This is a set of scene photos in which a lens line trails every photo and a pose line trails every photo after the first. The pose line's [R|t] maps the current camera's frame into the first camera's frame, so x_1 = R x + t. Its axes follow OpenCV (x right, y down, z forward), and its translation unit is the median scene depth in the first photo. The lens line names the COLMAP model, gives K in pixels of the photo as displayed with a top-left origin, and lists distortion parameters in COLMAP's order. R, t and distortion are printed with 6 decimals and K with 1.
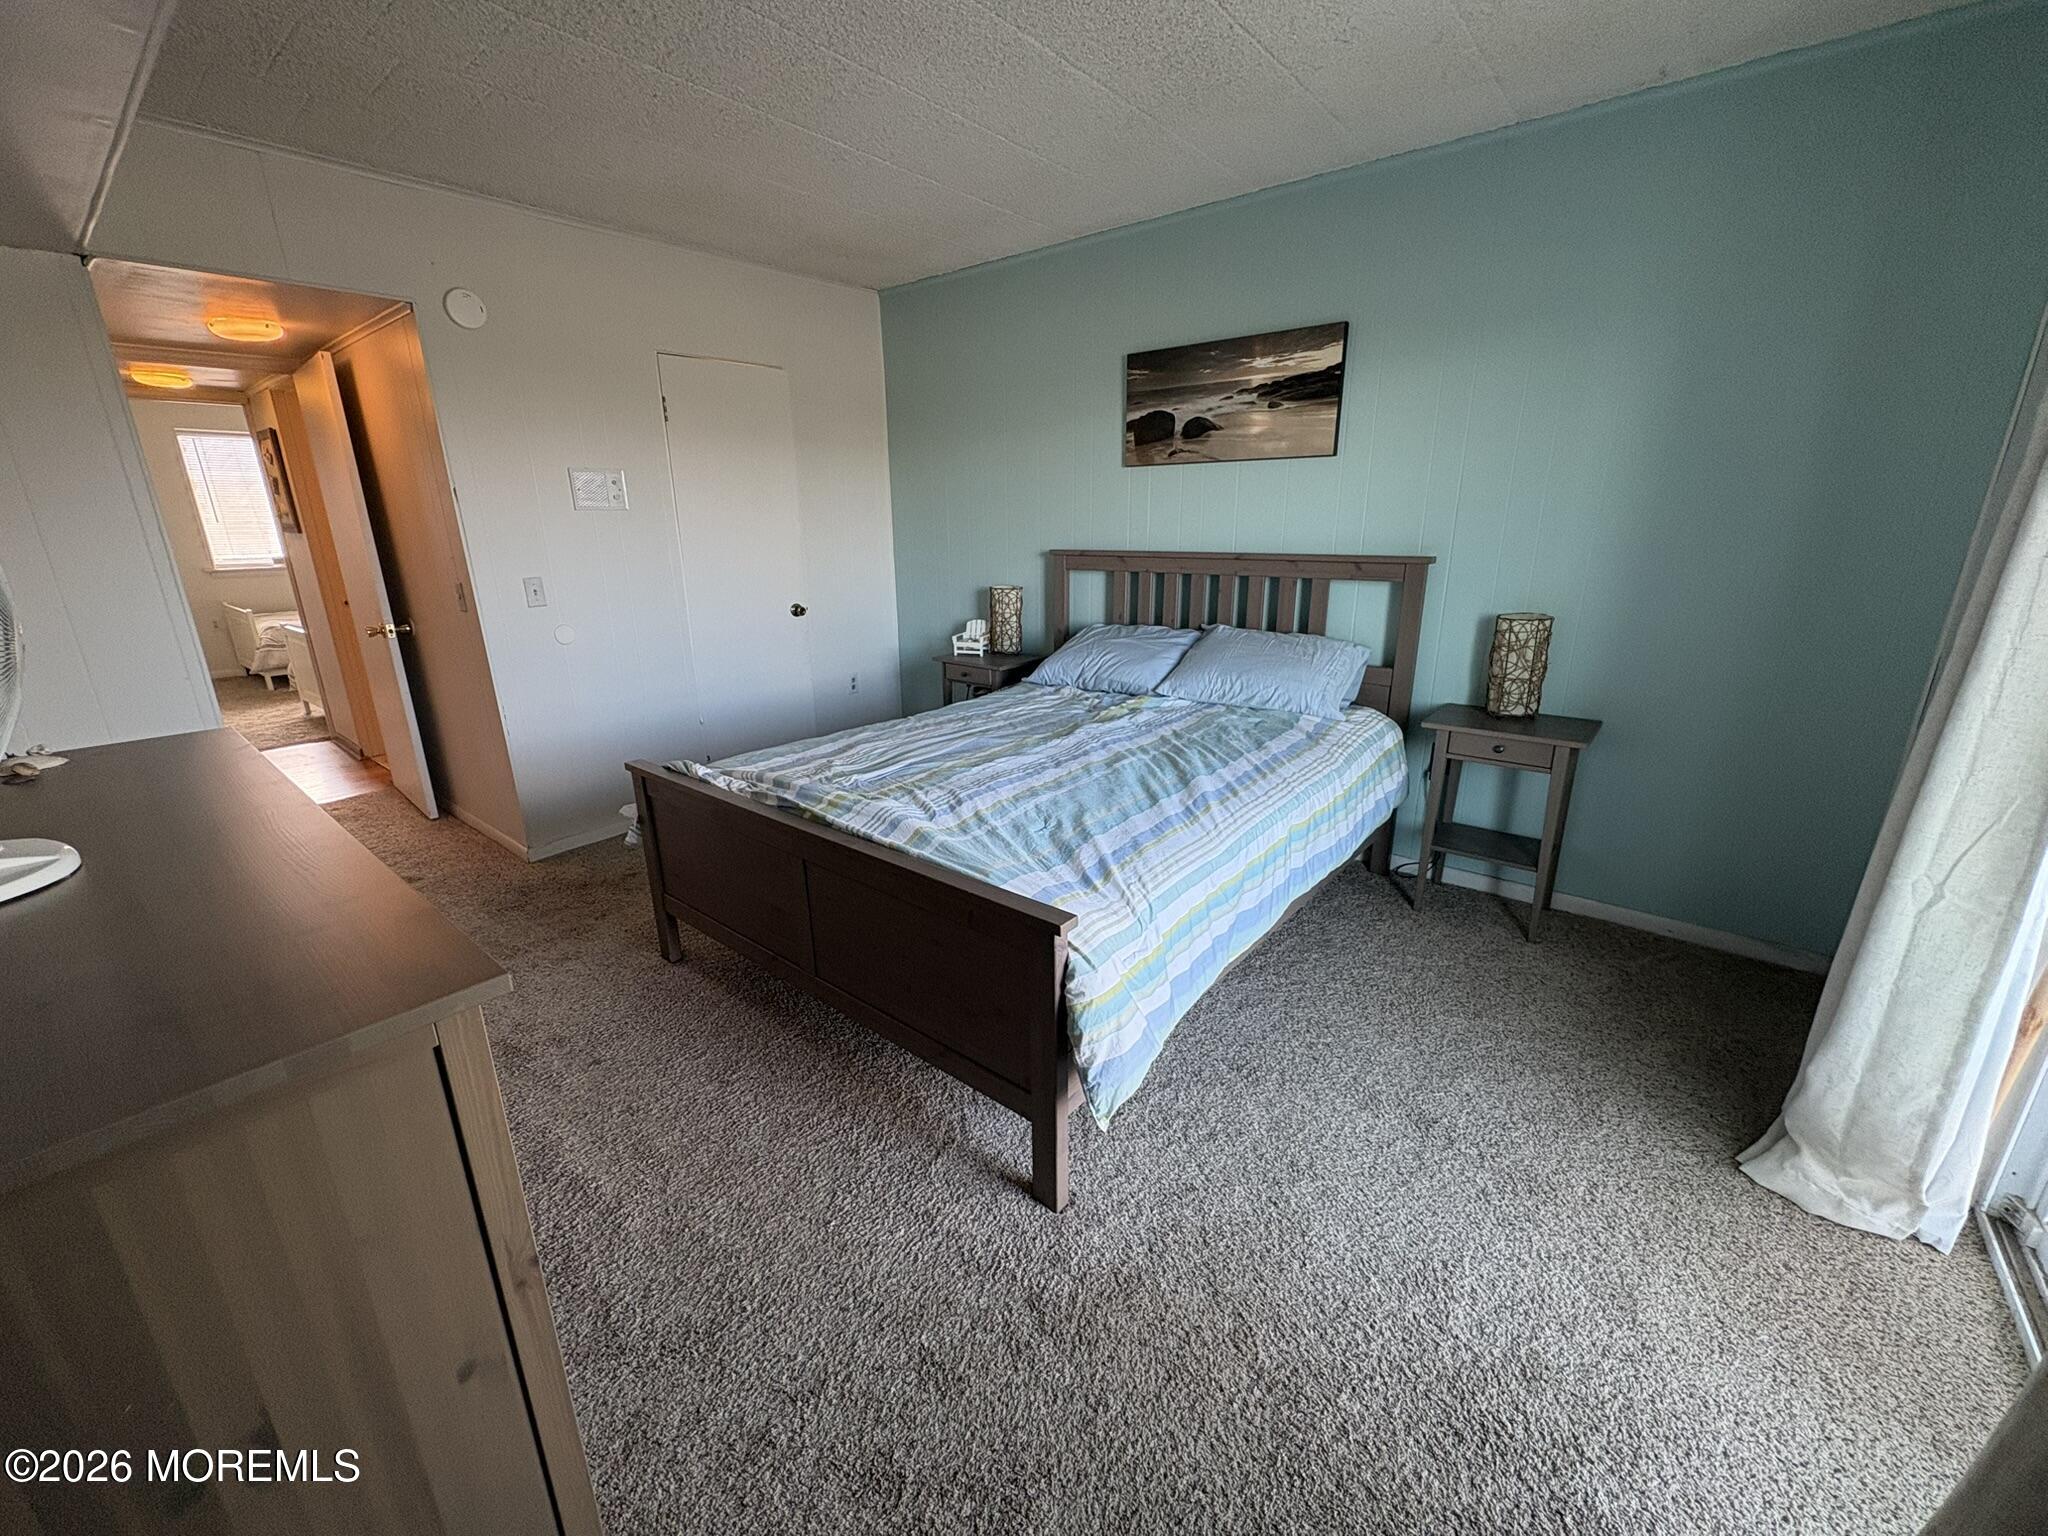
lens RADIAL K [[815.6, 0, 1021.7], [0, 815.6, 766.7], [0, 0, 1]] dist [0.001959, -0.000213]
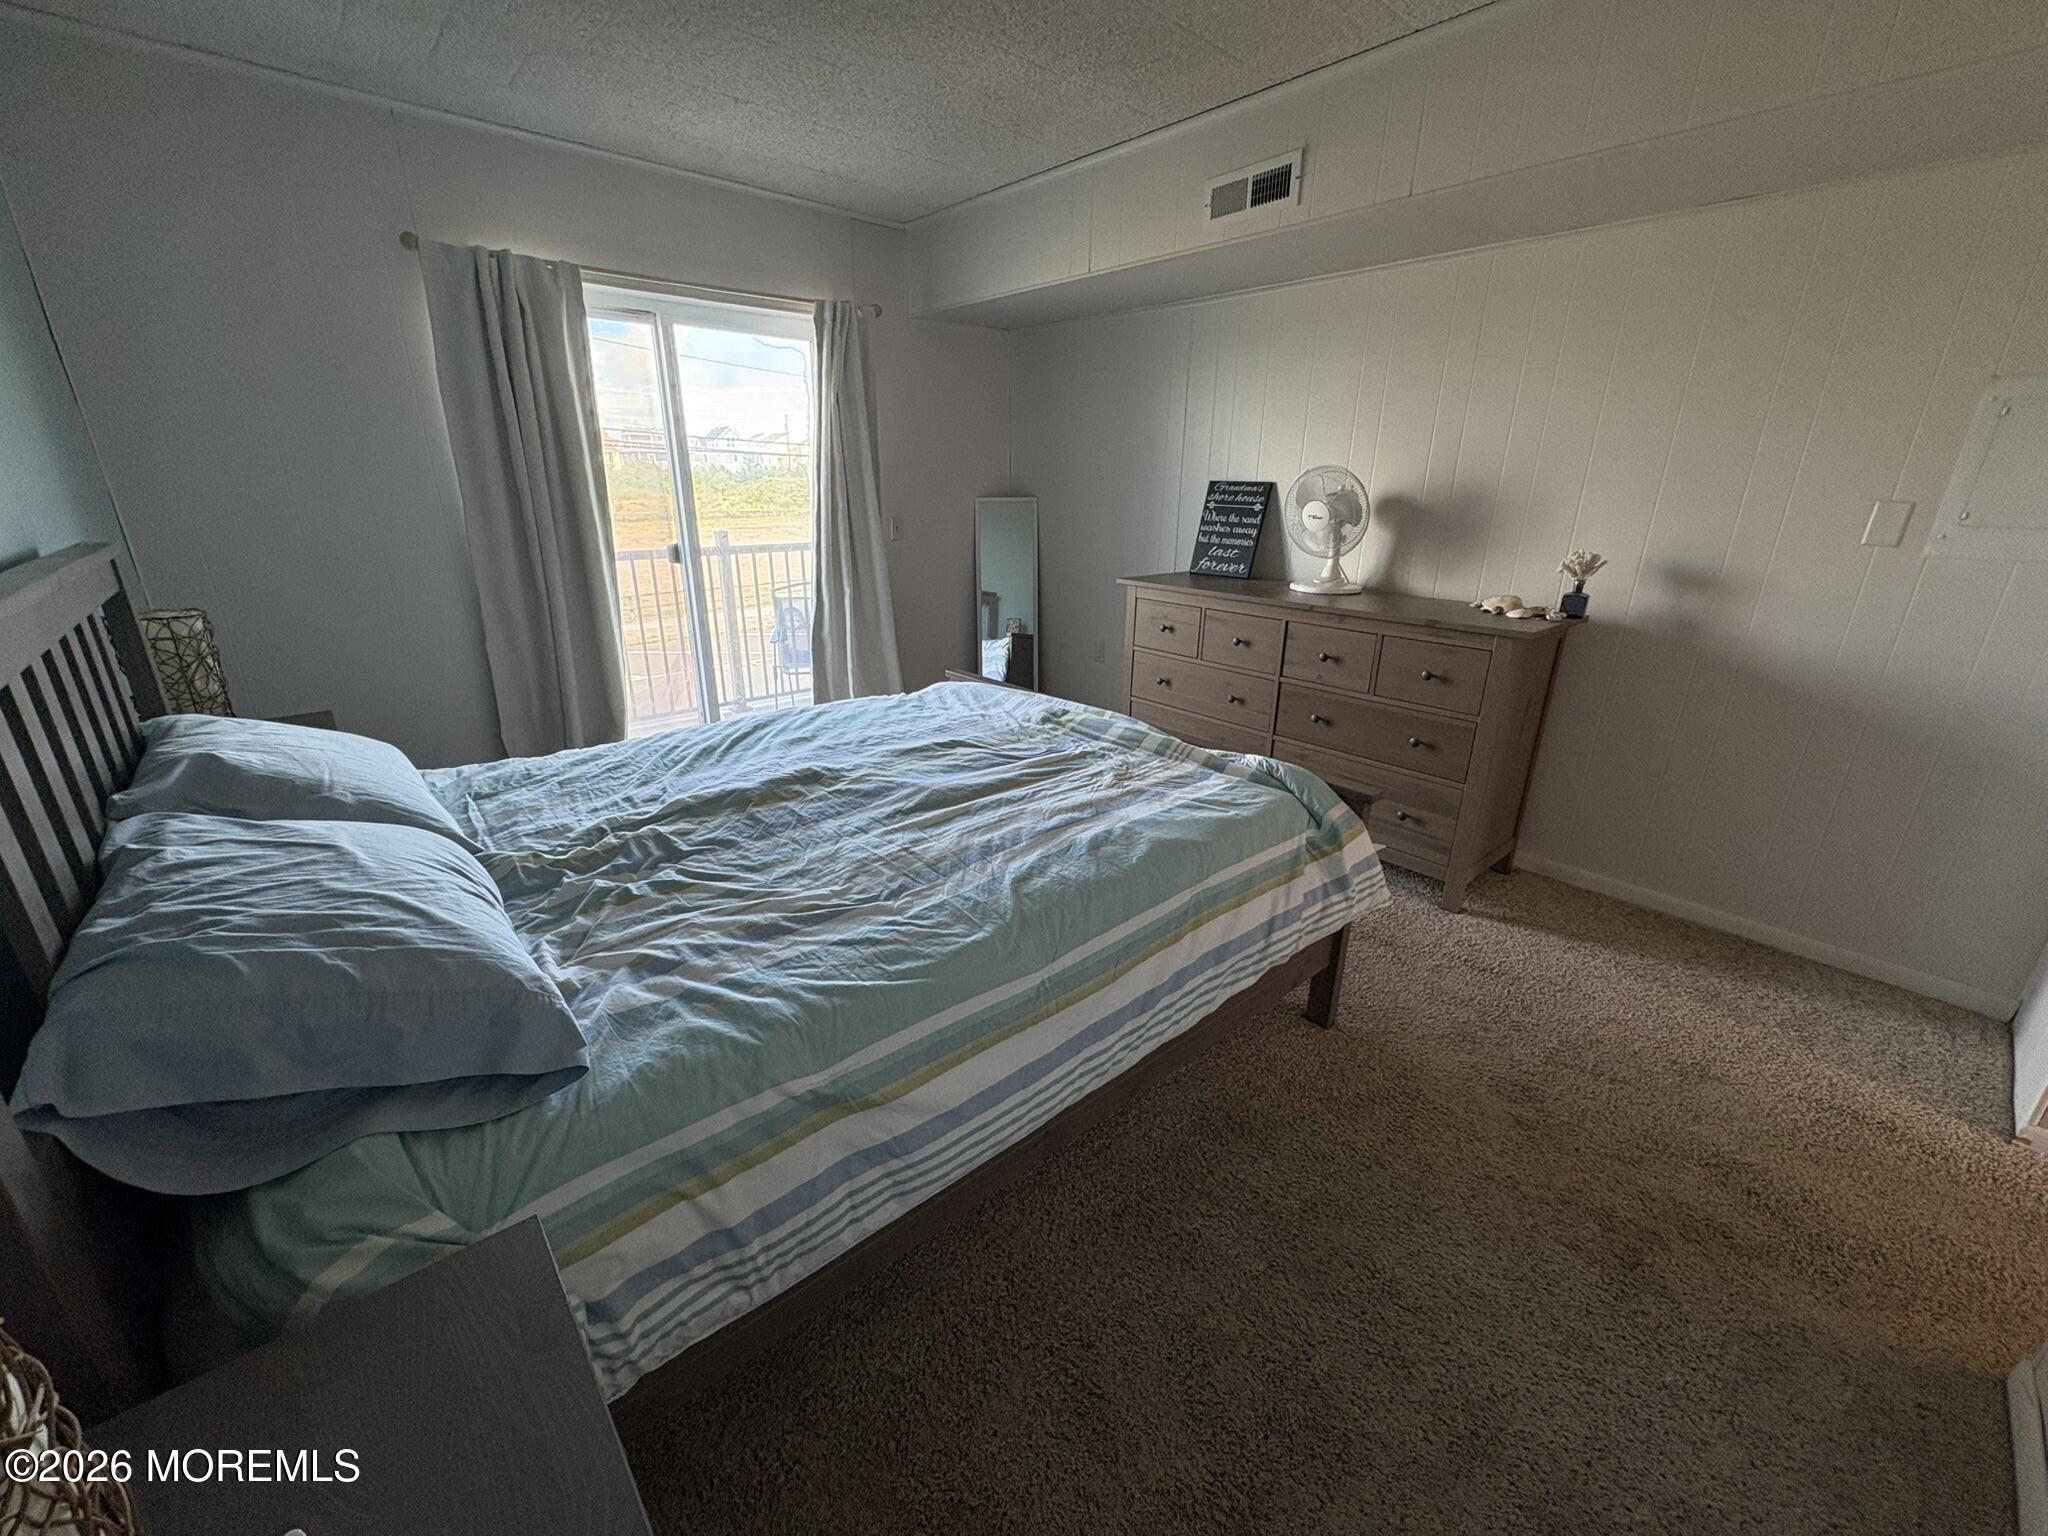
lens RADIAL K [[820.7, 0, 1022.9], [0, 820.7, 763.2], [0, 0, 1]] dist [0.001121, 0.000063]
pose [[-0.988237, -0.045118, 0.146120, -0.202388], [0.050049, 0.807449, 0.587810, -0.389403], [-0.144505, 0.588209, -0.795694, 1.292146]]
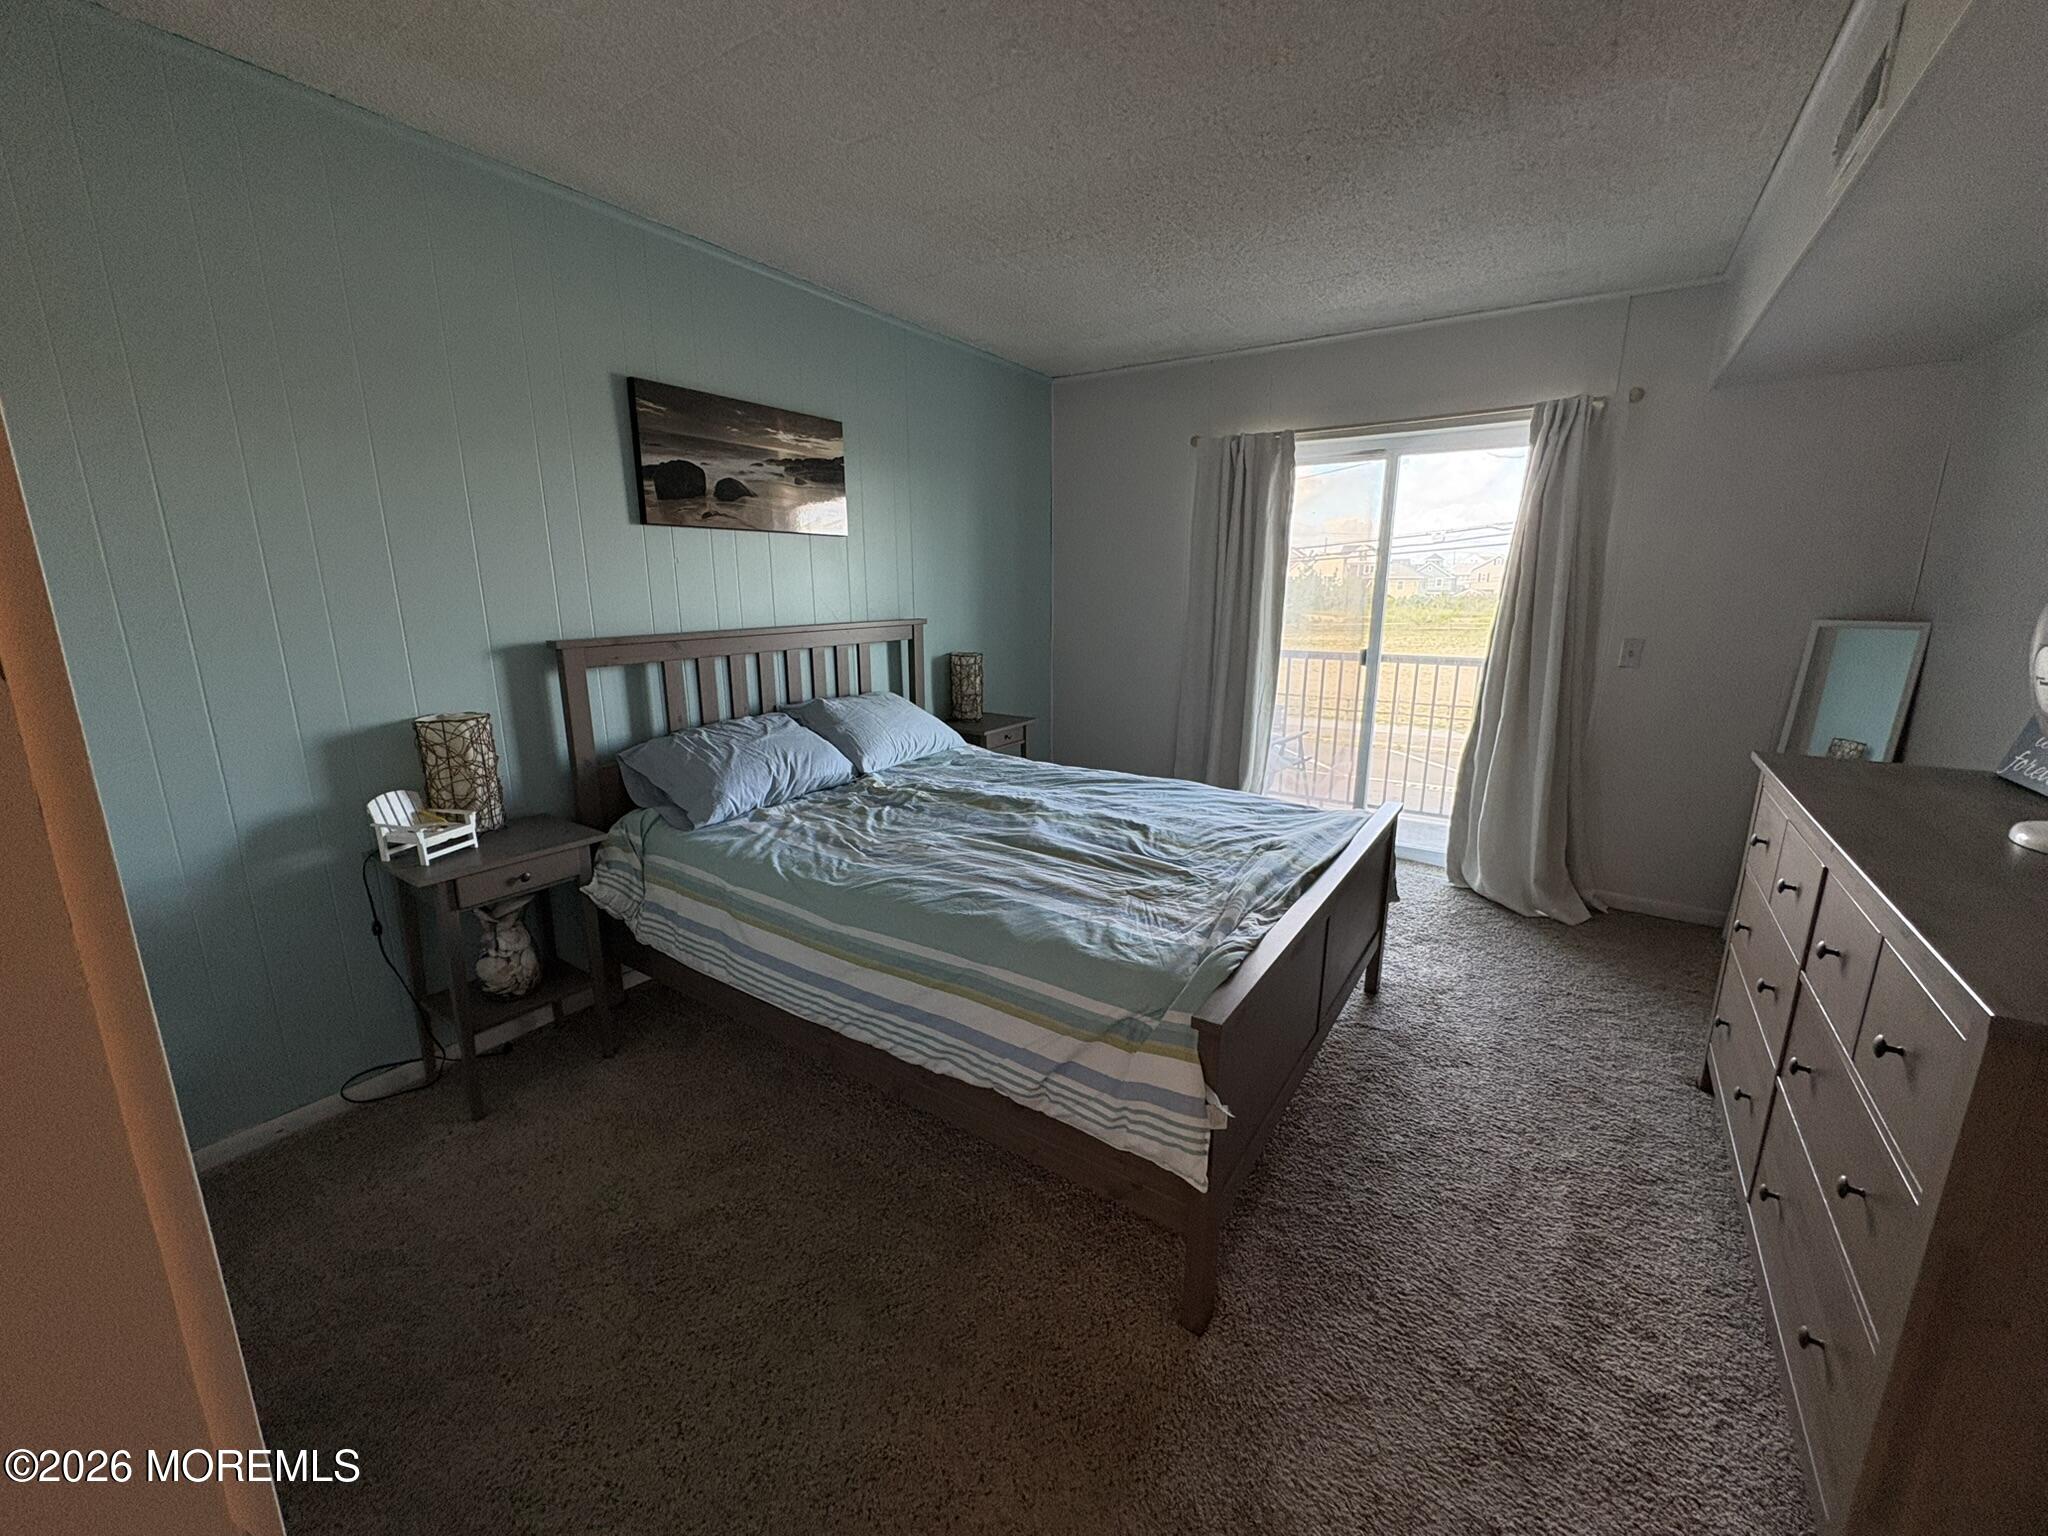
lens RADIAL K [[815.6, 0, 1021.7], [0, 815.6, 766.7], [0, 0, 1]] dist [0.001959, -0.000213]
pose [[-0.101765, -0.210740, 0.972231, -0.758031], [0.294786, 0.927023, 0.231797, -0.260405], [-0.950129, 0.310189, -0.032215, 0.853682]]
